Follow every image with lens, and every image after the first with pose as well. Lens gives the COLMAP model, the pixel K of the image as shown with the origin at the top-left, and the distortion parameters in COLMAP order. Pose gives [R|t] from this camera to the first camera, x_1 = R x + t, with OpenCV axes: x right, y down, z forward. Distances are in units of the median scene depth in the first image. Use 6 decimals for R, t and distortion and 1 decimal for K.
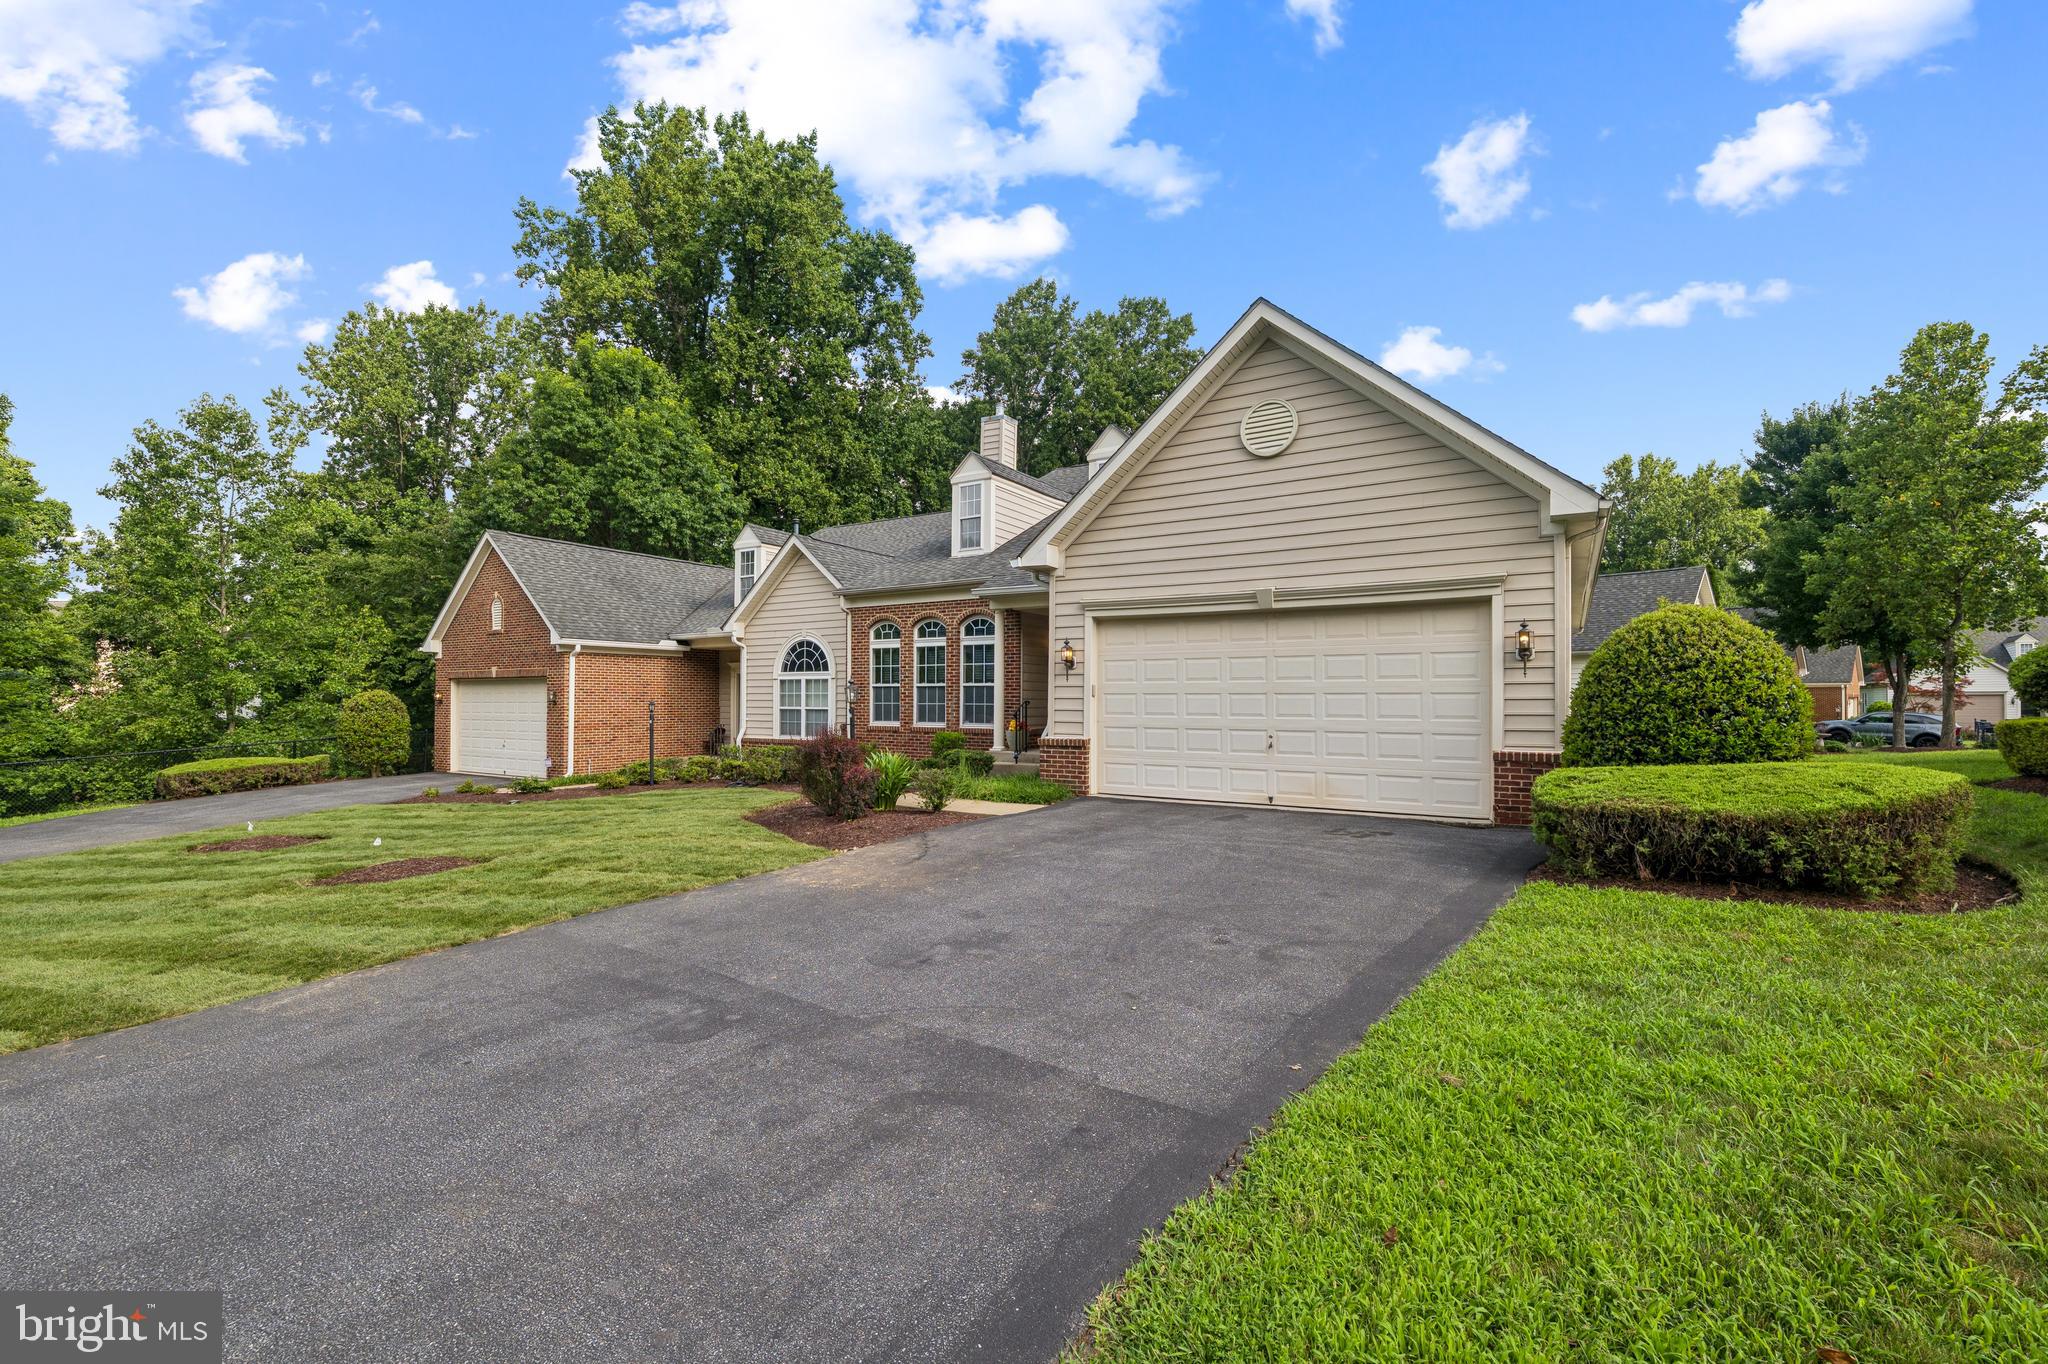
lens RADIAL K [[823.4, 0, 1024.4], [0, 823.4, 729.2], [0, 0, 1]] dist [-0.012452, -0.000027]
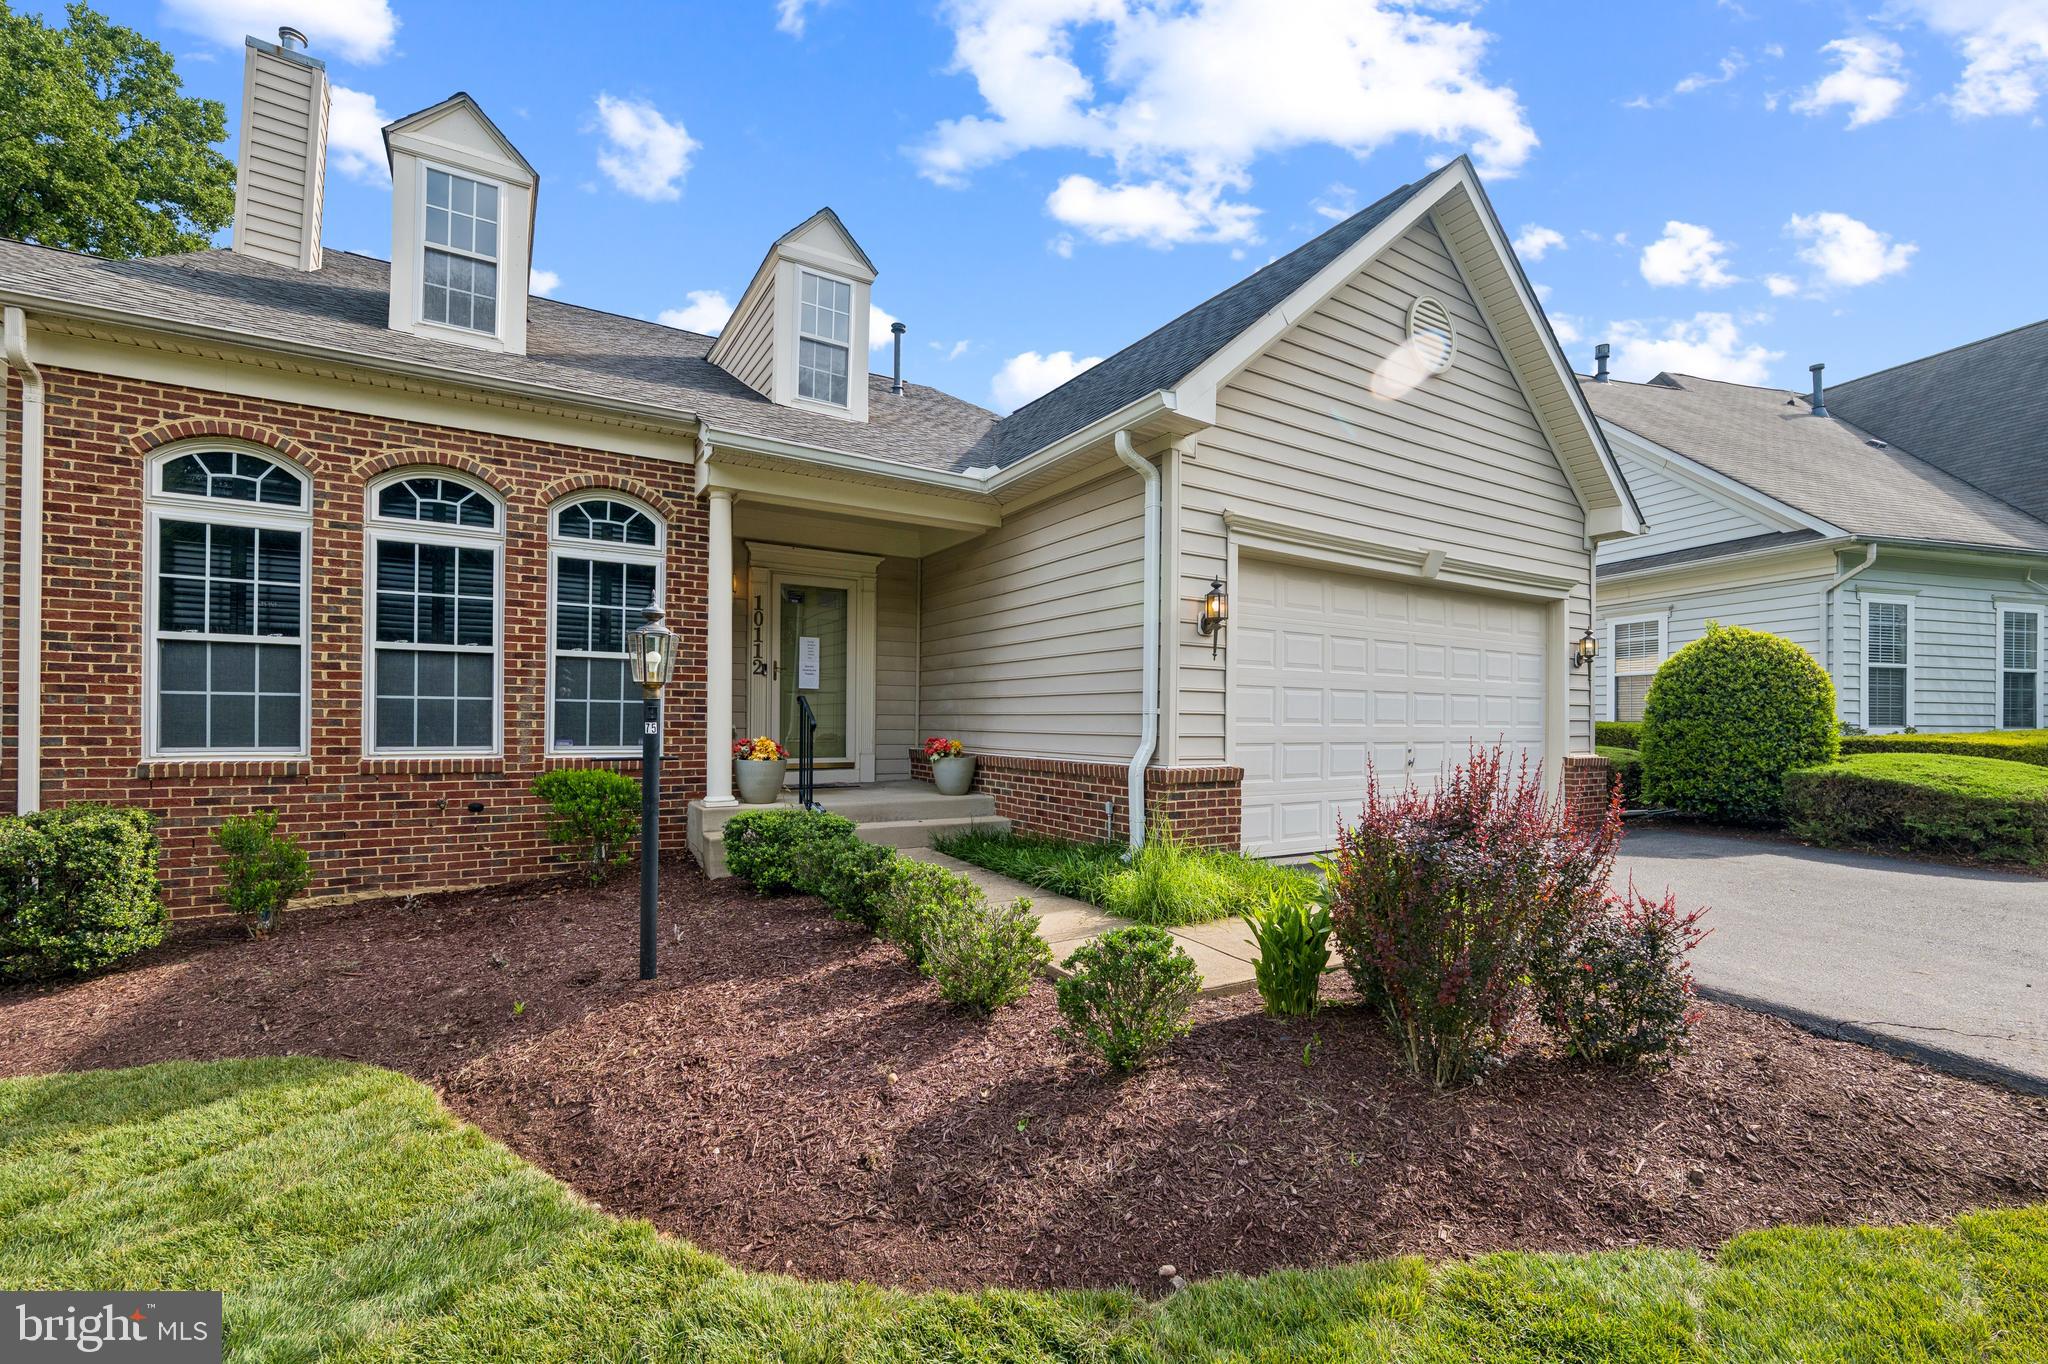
lens RADIAL K [[823.4, 0, 1024.4], [0, 823.4, 729.2], [0, 0, 1]] dist [-0.012452, -0.000027]
pose [[0.464685, -0.006642, 0.885451, -0.315834], [0.022049, 0.999749, -0.004072, -0.009144], [-0.885202, 0.021415, 0.464714, 0.583805]]
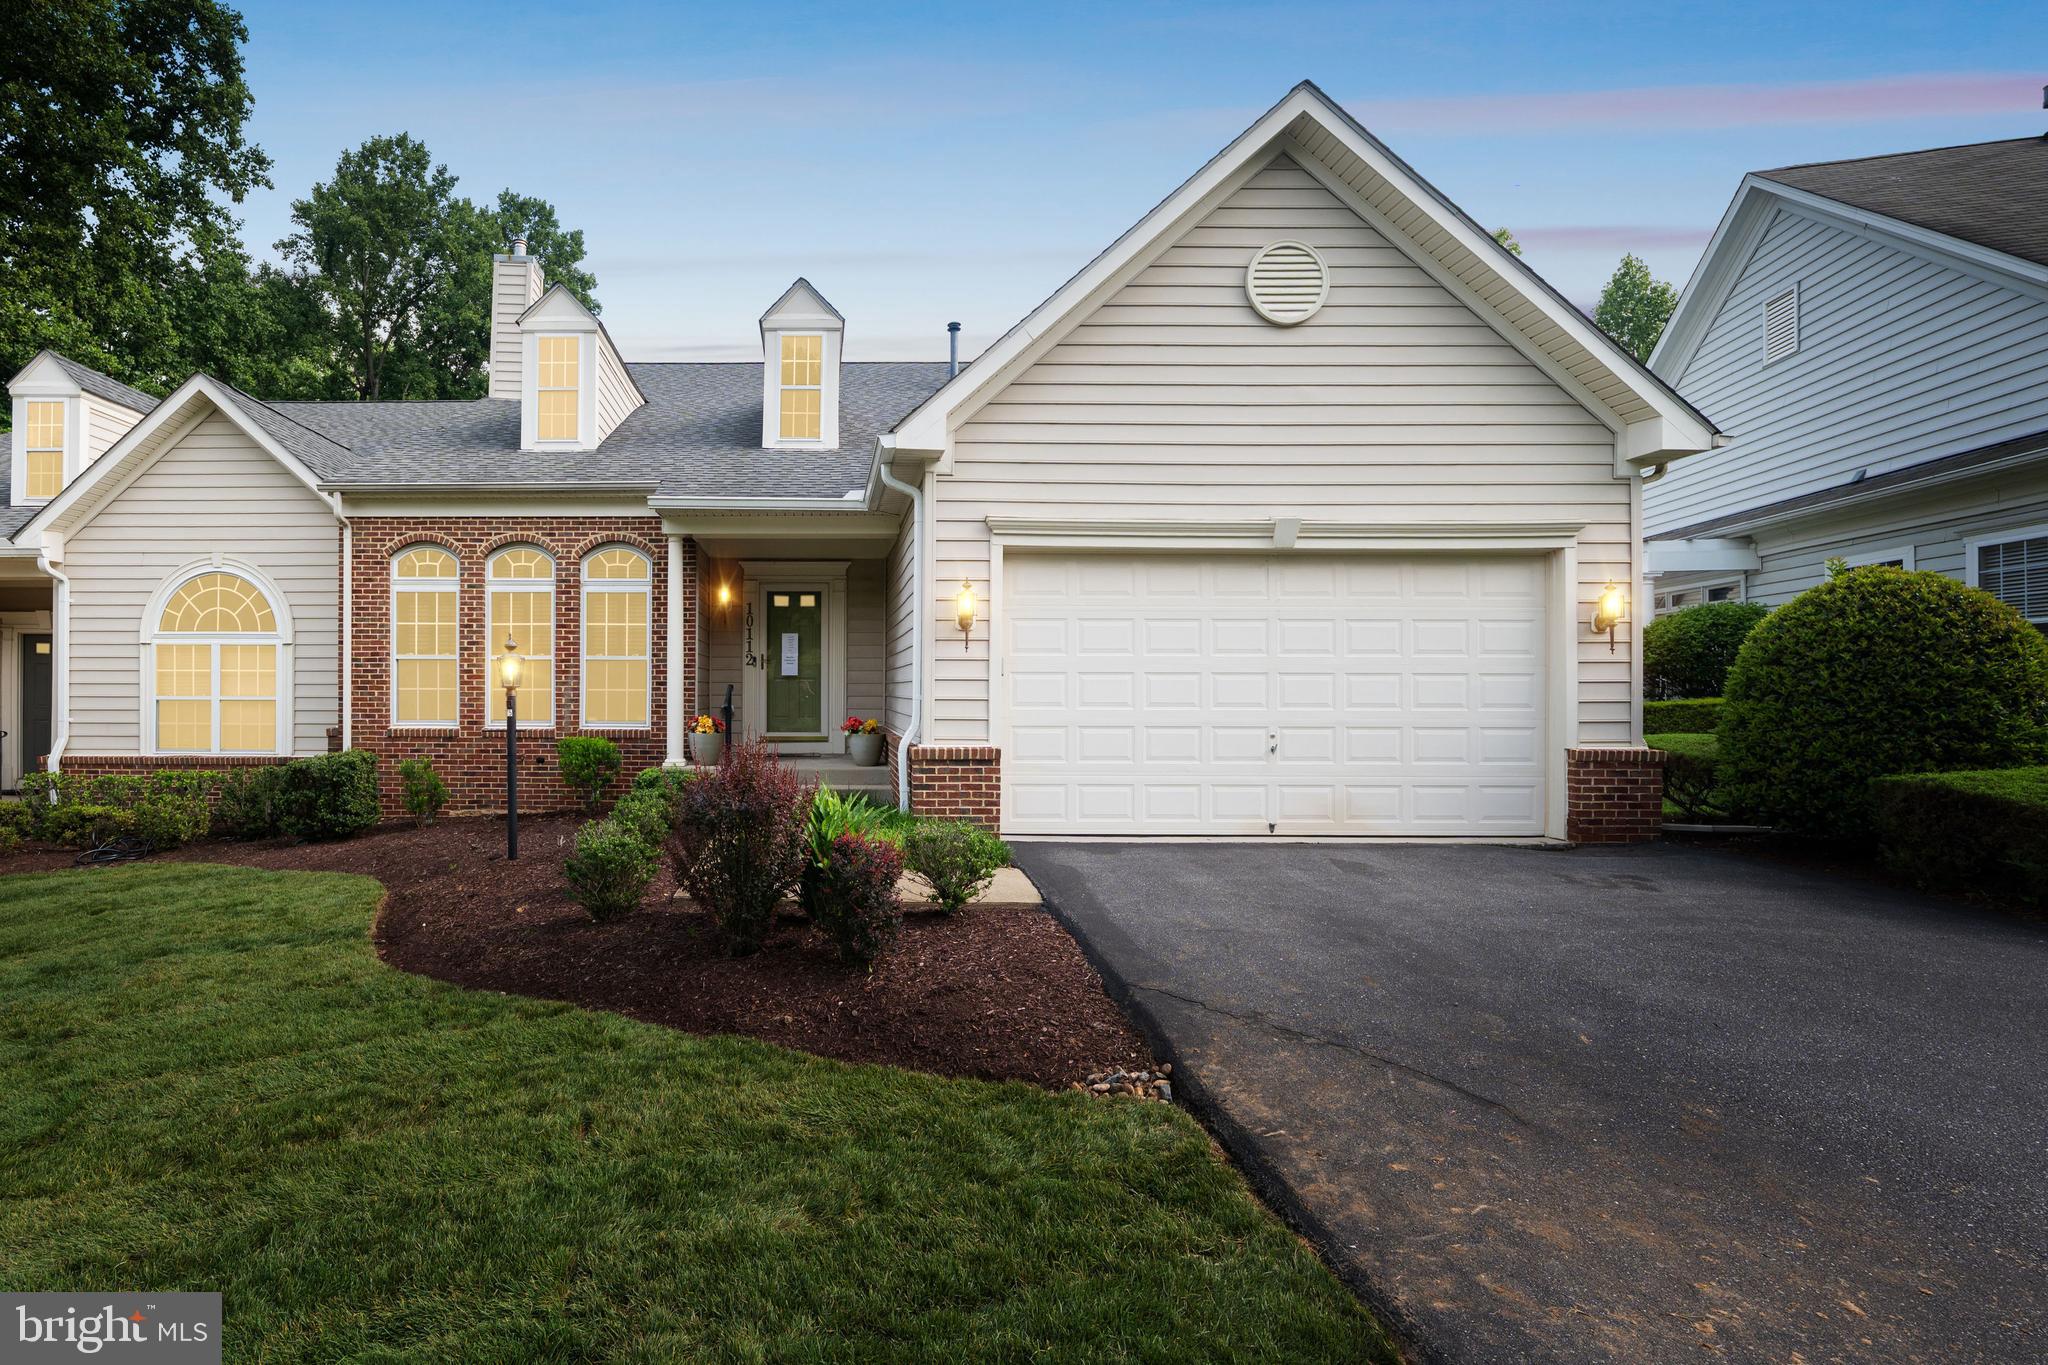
lens RADIAL K [[920.9, 0, 851.0], [0, 920.9, 709.9], [0, 0, 1]] dist [-0.016204, 0.000283]
pose [[0.868369, -0.012470, 0.495762, -0.233434], [0.016993, 0.999845, -0.004615, -0.009338], [-0.495628, 0.012432, 0.868446, 0.309732]]
